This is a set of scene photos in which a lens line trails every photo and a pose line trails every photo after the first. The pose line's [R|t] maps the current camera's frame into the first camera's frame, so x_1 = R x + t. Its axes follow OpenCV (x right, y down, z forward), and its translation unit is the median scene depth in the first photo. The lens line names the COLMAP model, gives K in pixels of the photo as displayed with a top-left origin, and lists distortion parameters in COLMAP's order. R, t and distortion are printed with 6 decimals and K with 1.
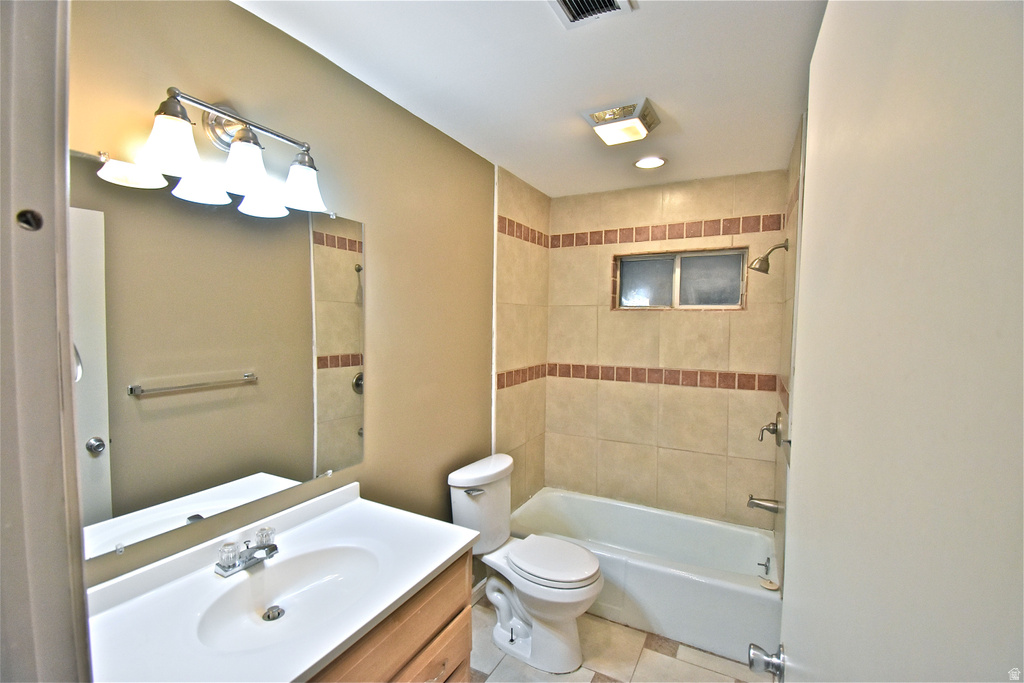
lens RADIAL K [[456.3, 0, 512.8], [0, 456.3, 344.9], [0, 0, 1]] dist [0.009966, -0.012894]
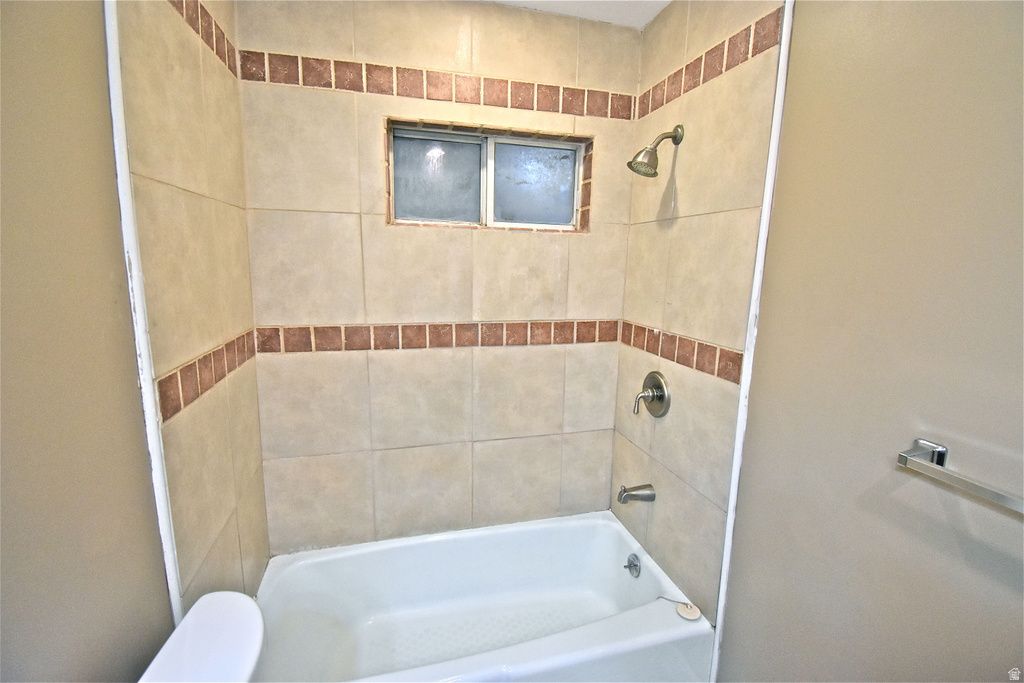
lens RADIAL K [[456.3, 0, 519.5], [0, 456.3, 341.4], [0, 0, 1]] dist [0.009966, -0.012894]
pose [[0.724872, -0.115263, 0.679173, -0.061355], [0.022636, 0.989356, 0.143745, -0.011642], [-0.688512, -0.088823, 0.719765, 0.496558]]
